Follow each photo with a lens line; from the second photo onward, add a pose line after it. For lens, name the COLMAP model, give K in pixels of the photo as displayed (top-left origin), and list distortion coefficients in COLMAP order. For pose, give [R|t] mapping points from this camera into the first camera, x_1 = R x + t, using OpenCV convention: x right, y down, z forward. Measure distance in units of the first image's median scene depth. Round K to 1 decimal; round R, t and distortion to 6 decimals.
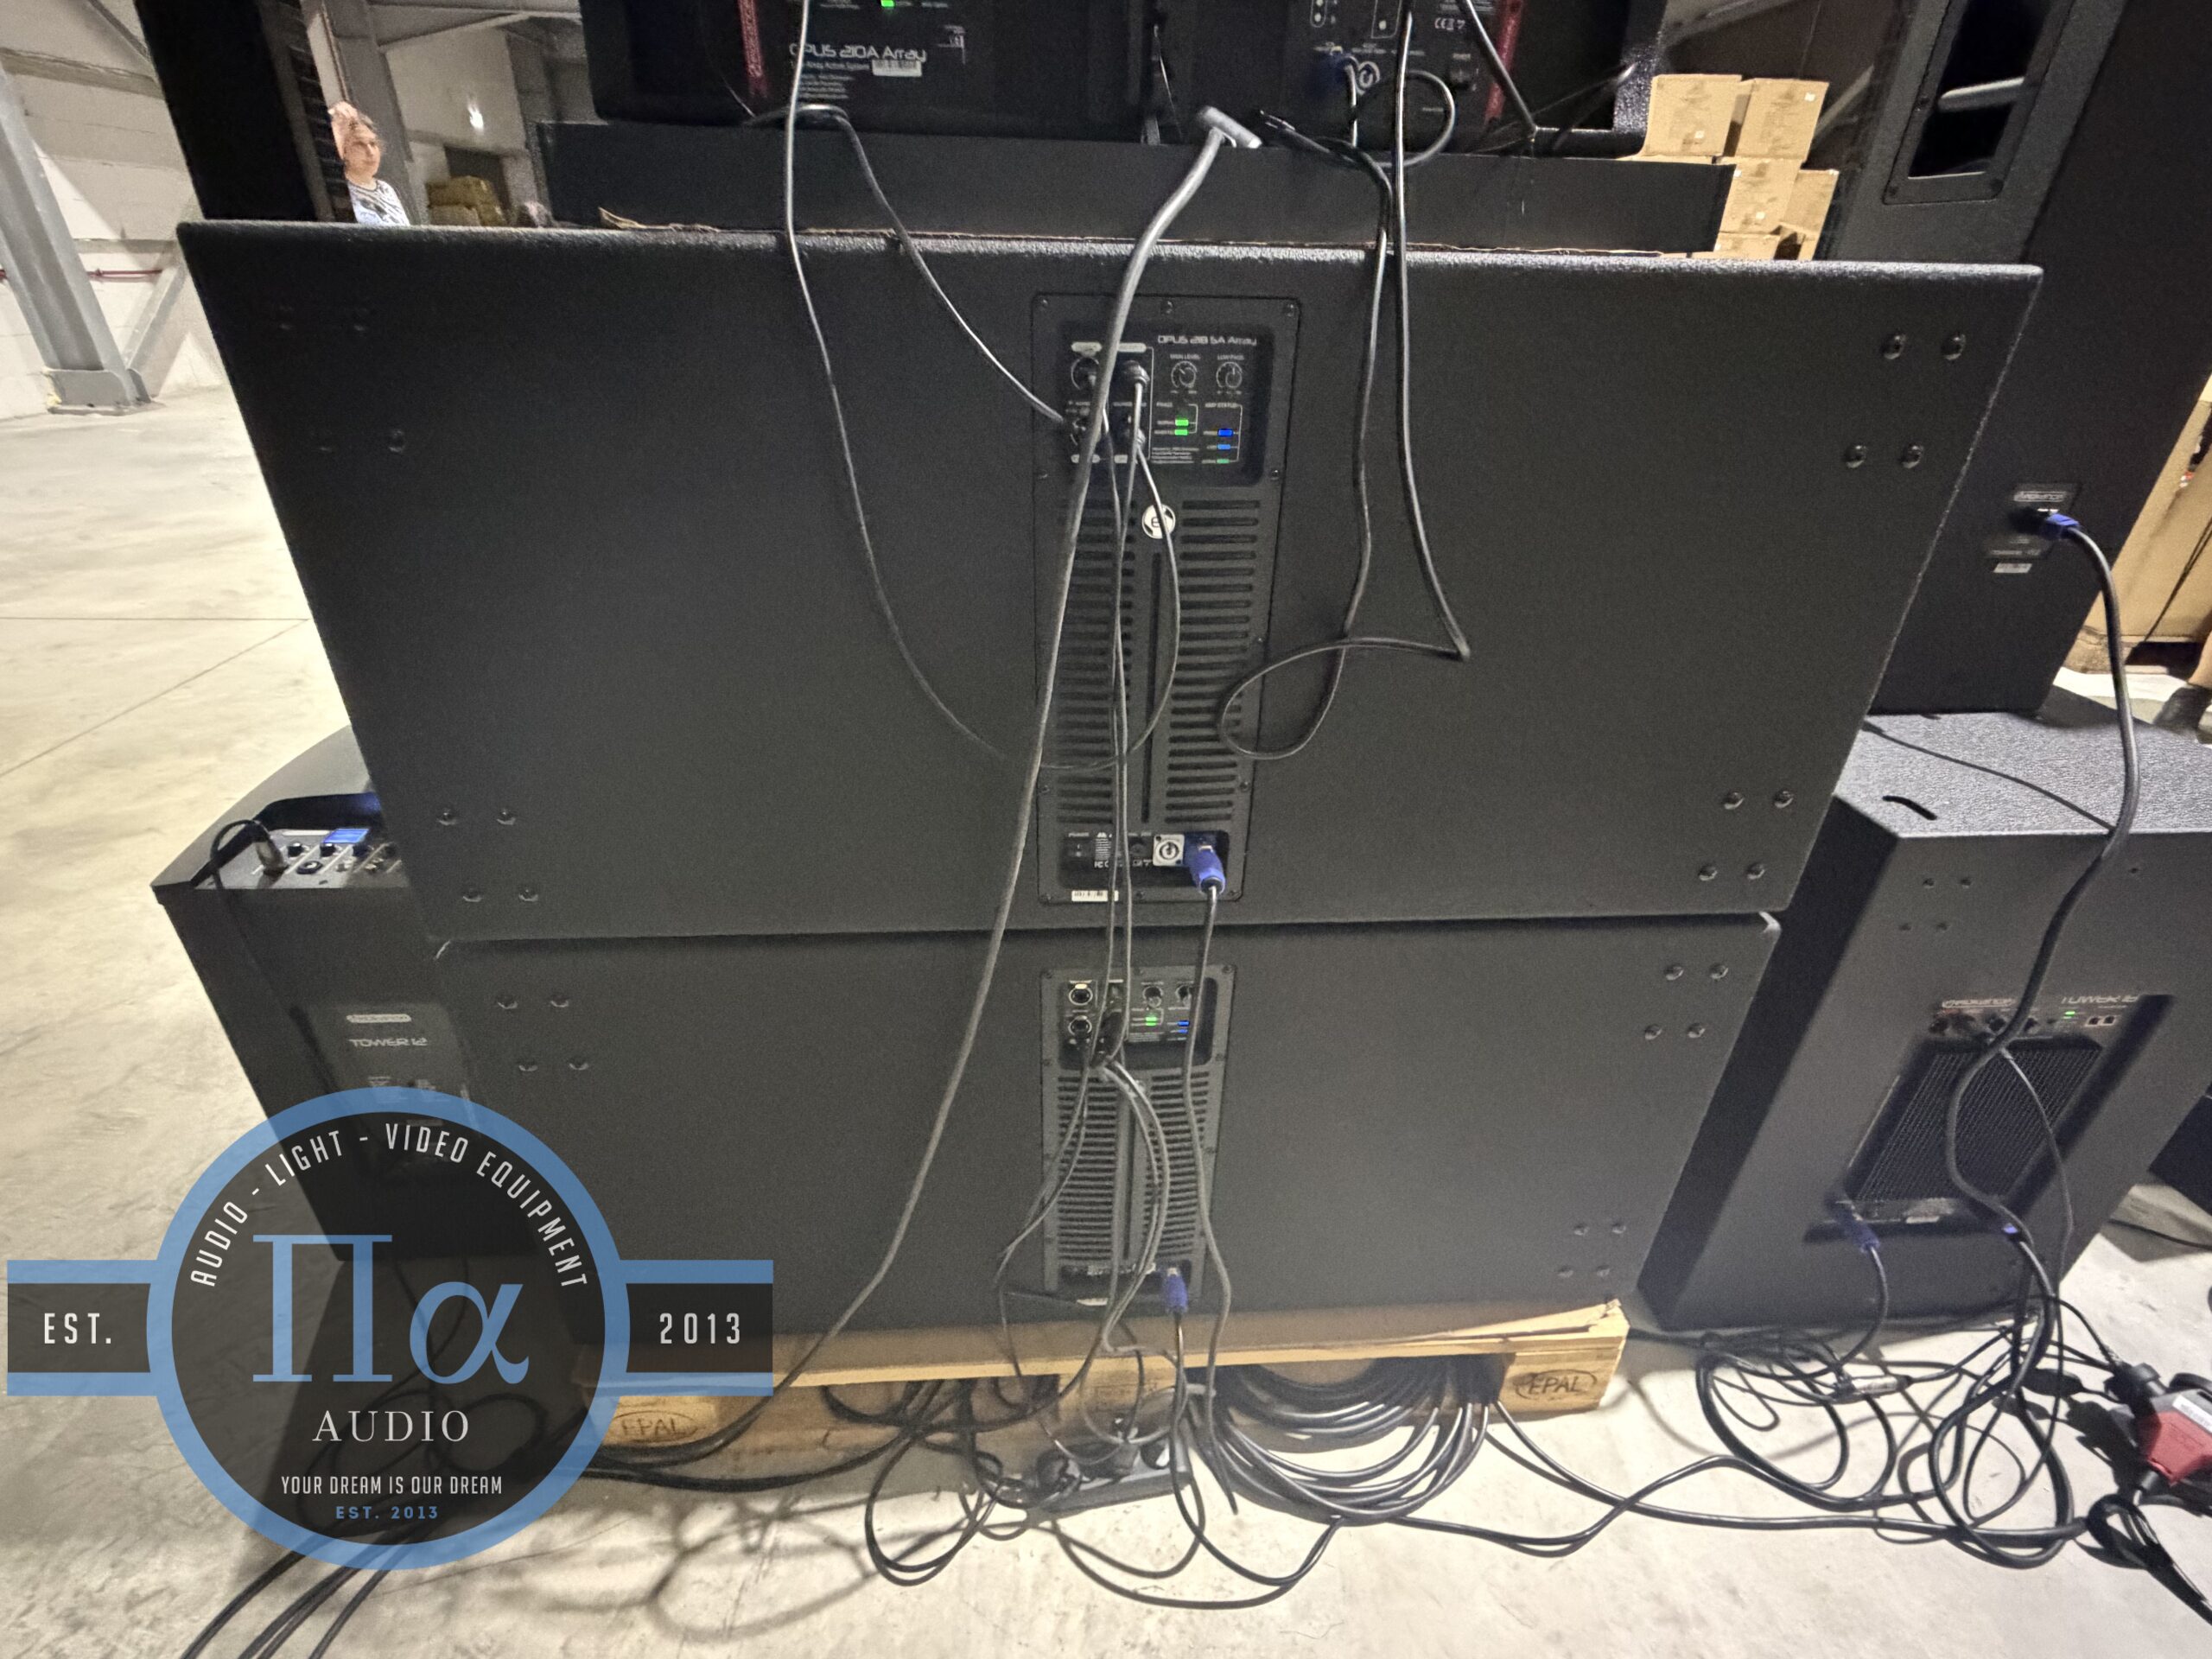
lens RADIAL K [[1014.4, 0, 1100.7], [0, 1014.4, 849.4], [0, 0, 1]] dist [-0.000702, -0.000875]
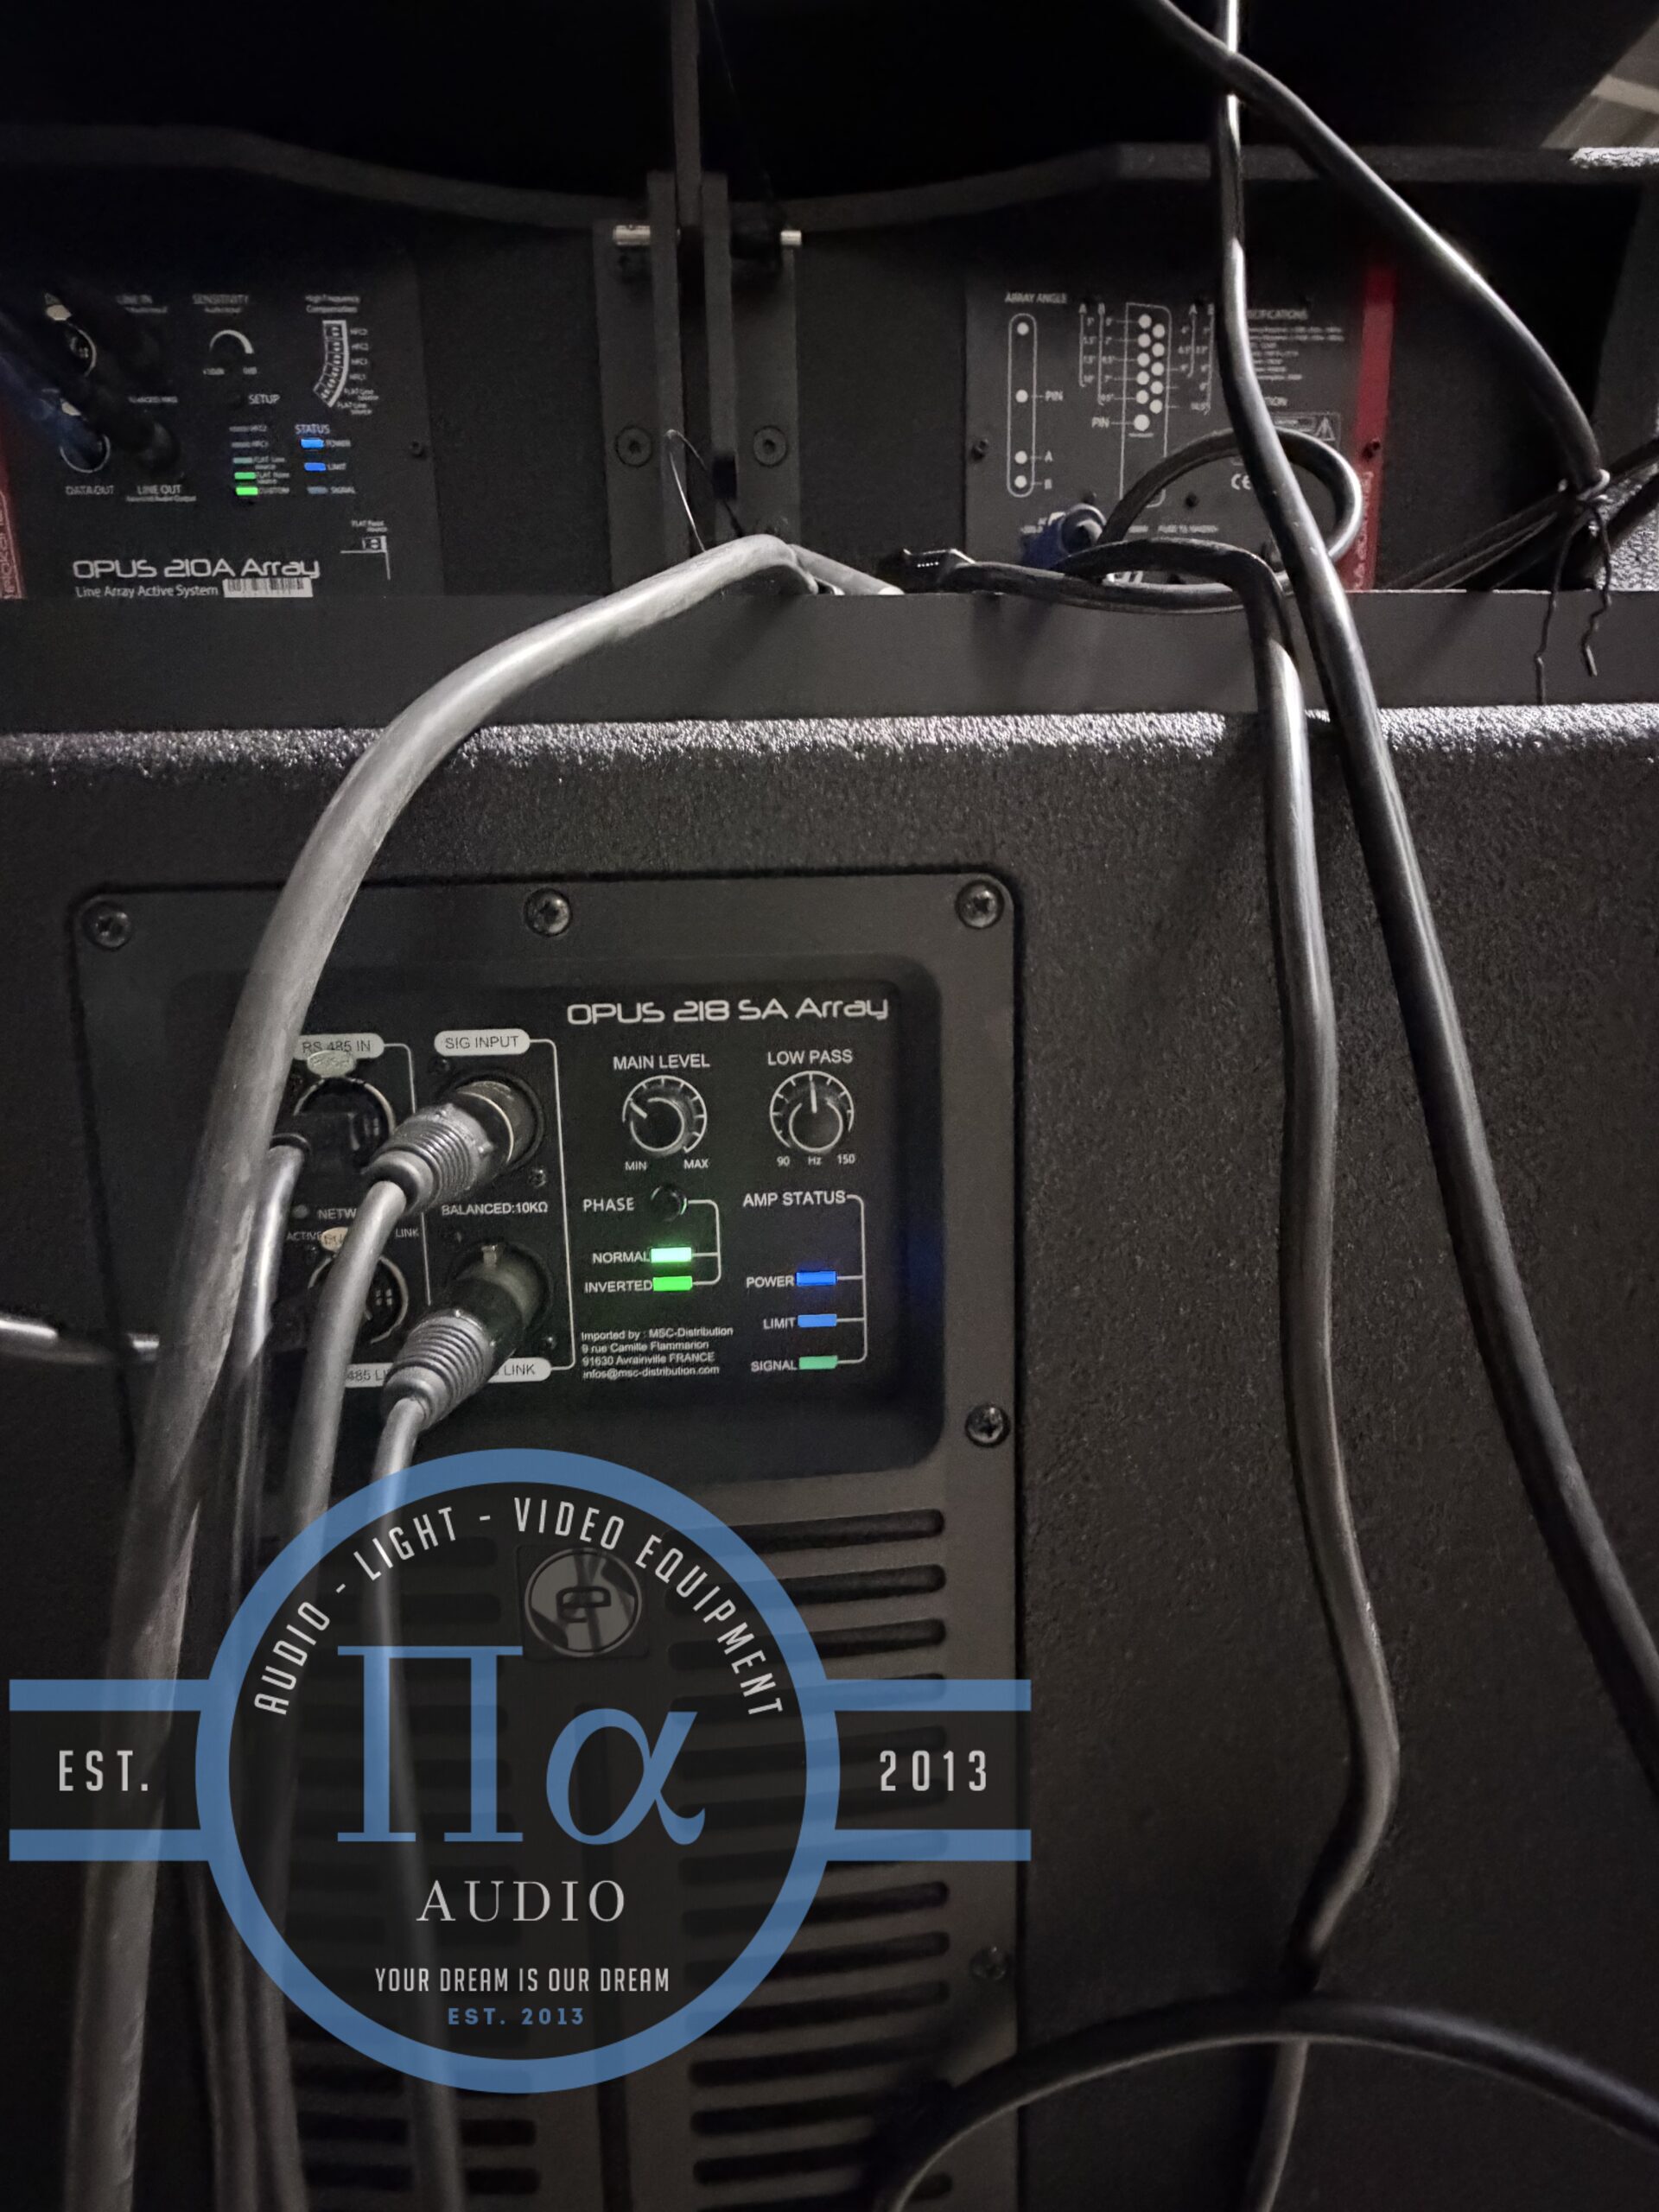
lens RADIAL K [[1014.4, 0, 838.9], [0, 1014.4, 1109.5], [0, 0, 1]] dist [-0.000702, -0.000875]
pose [[0.998477, -0.038128, -0.039874, 0.099532], [0.021544, 0.934834, -0.354431, -0.242475], [0.050789, 0.353033, 0.934232, 0.482113]]
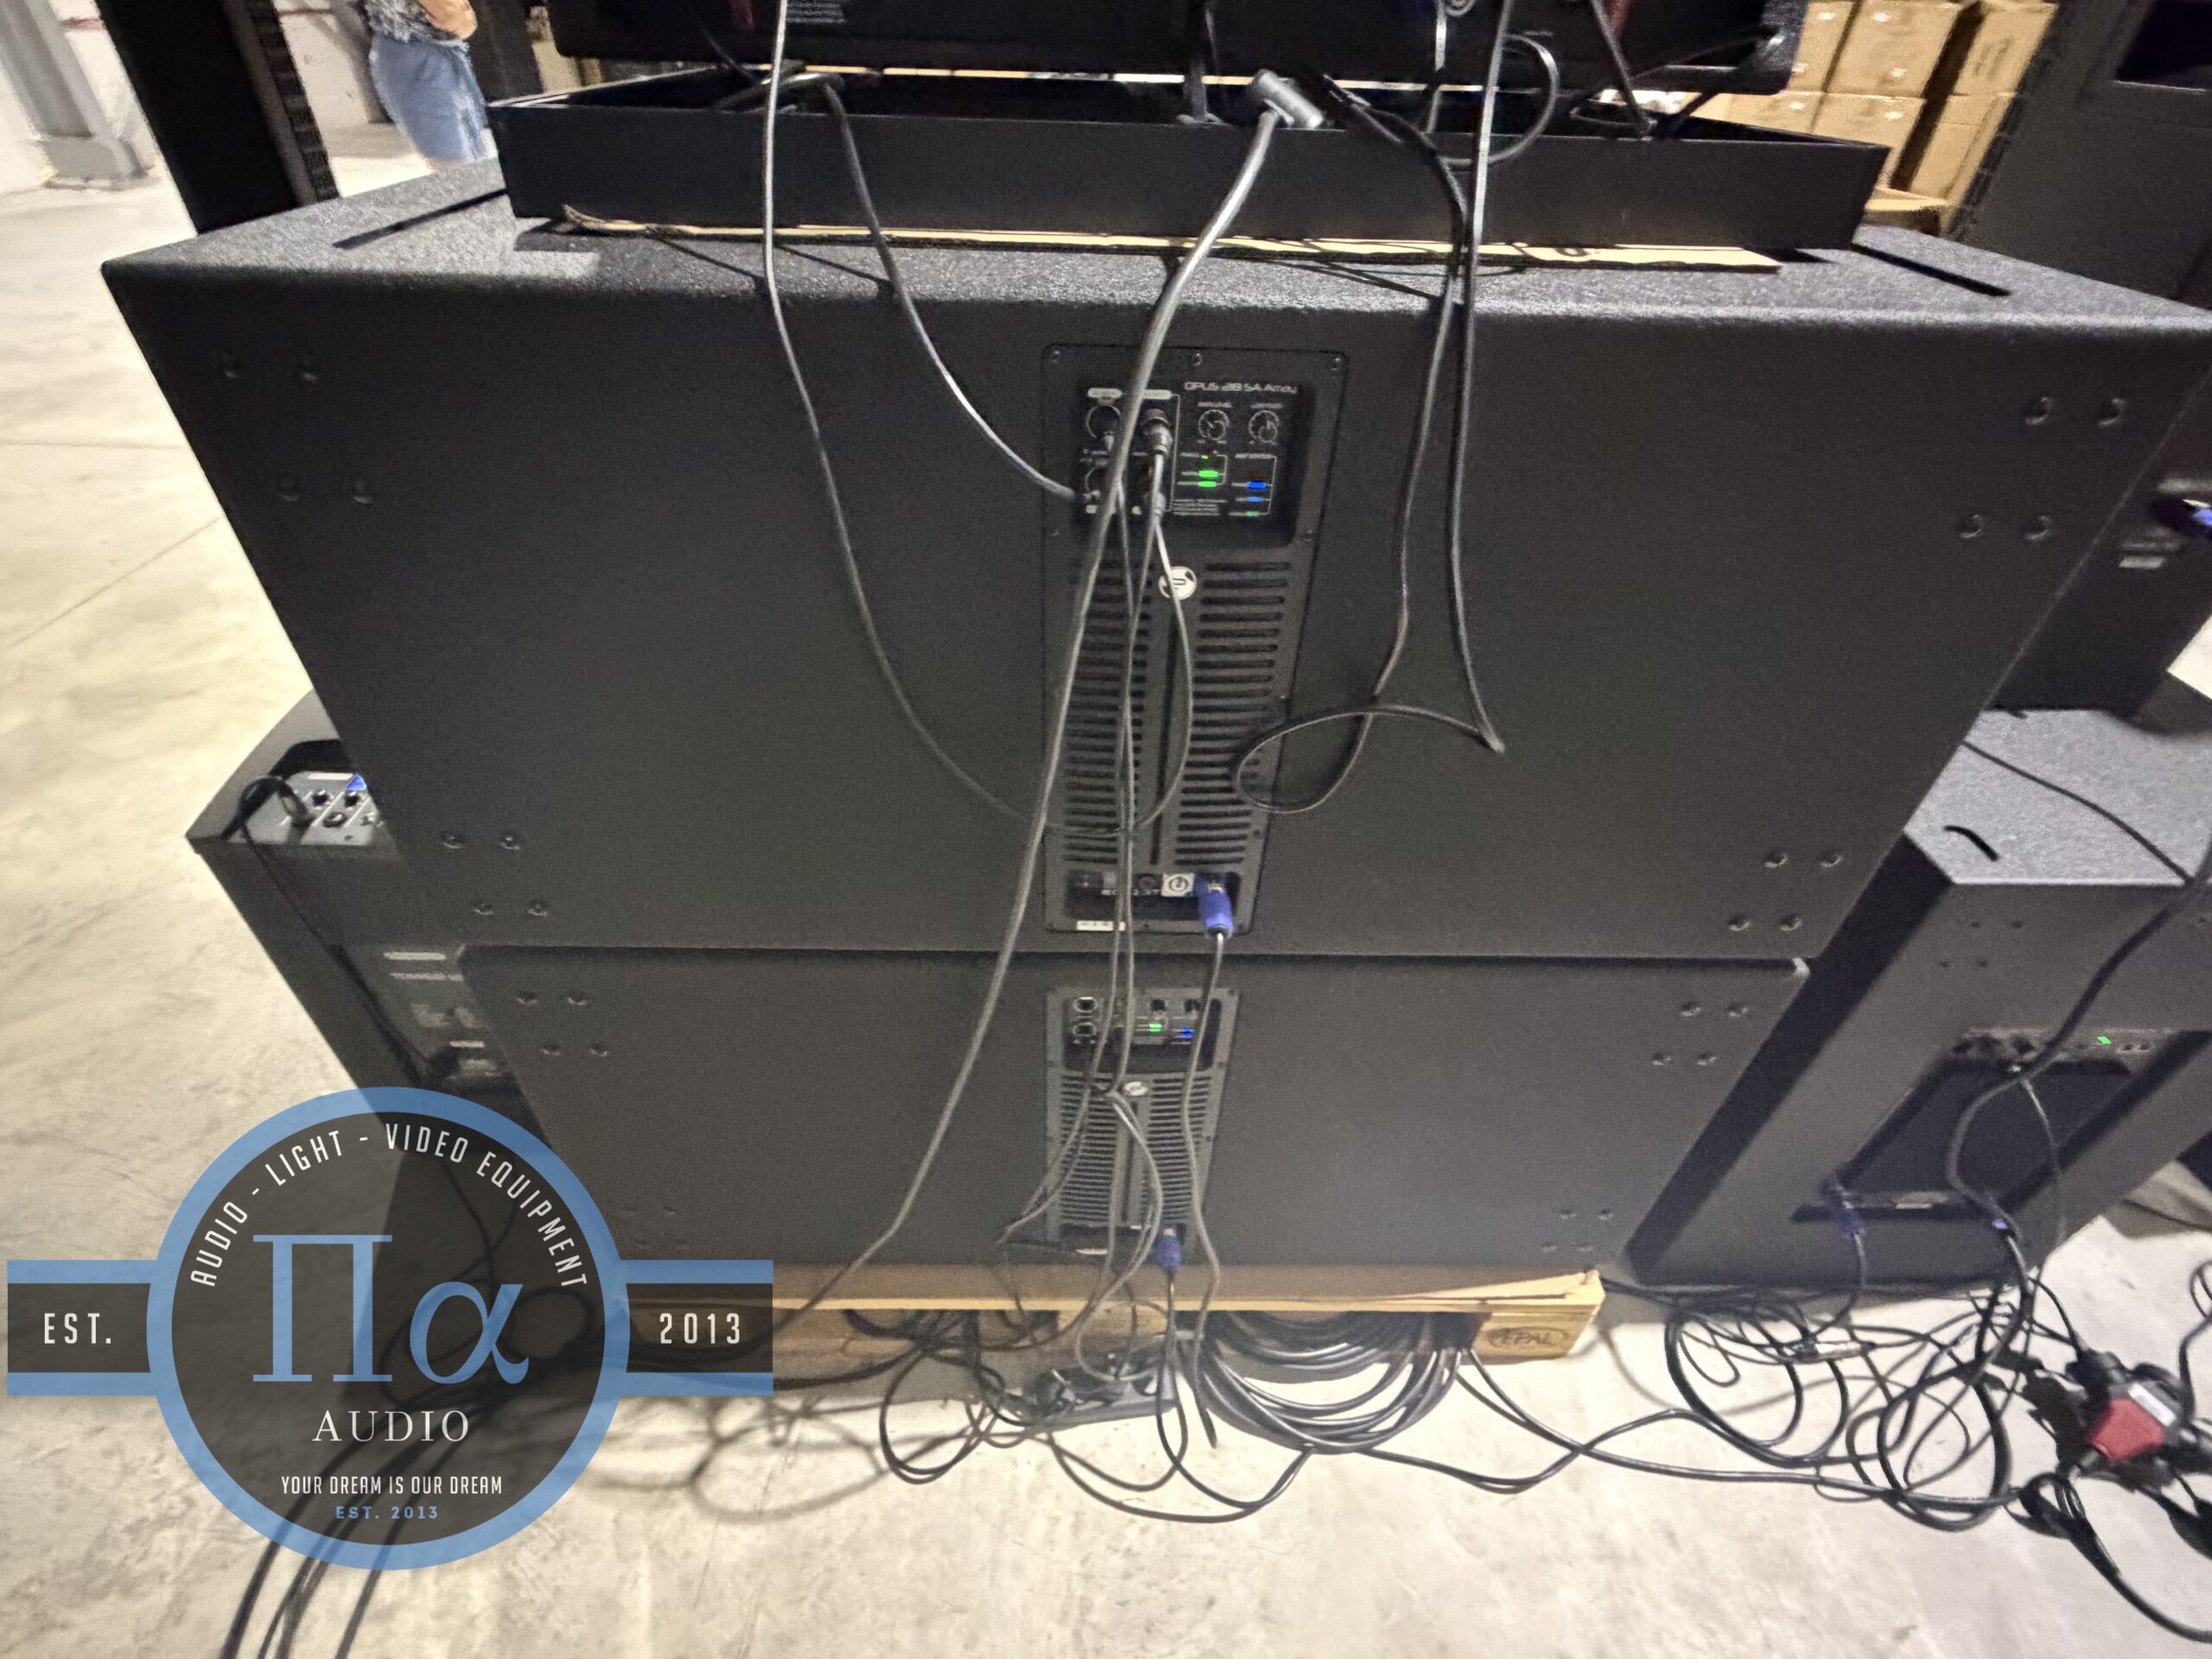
lens RADIAL K [[1014.4, 0, 1094.7], [0, 1014.4, 841.0], [0, 0, 1]] dist [-0.000702, -0.000875]
pose [[0.998413, 0.041876, -0.037654, 0.018094], [-0.034617, 0.983748, 0.176187, -0.175467], [0.044420, -0.174604, 0.983636, 0.034849]]
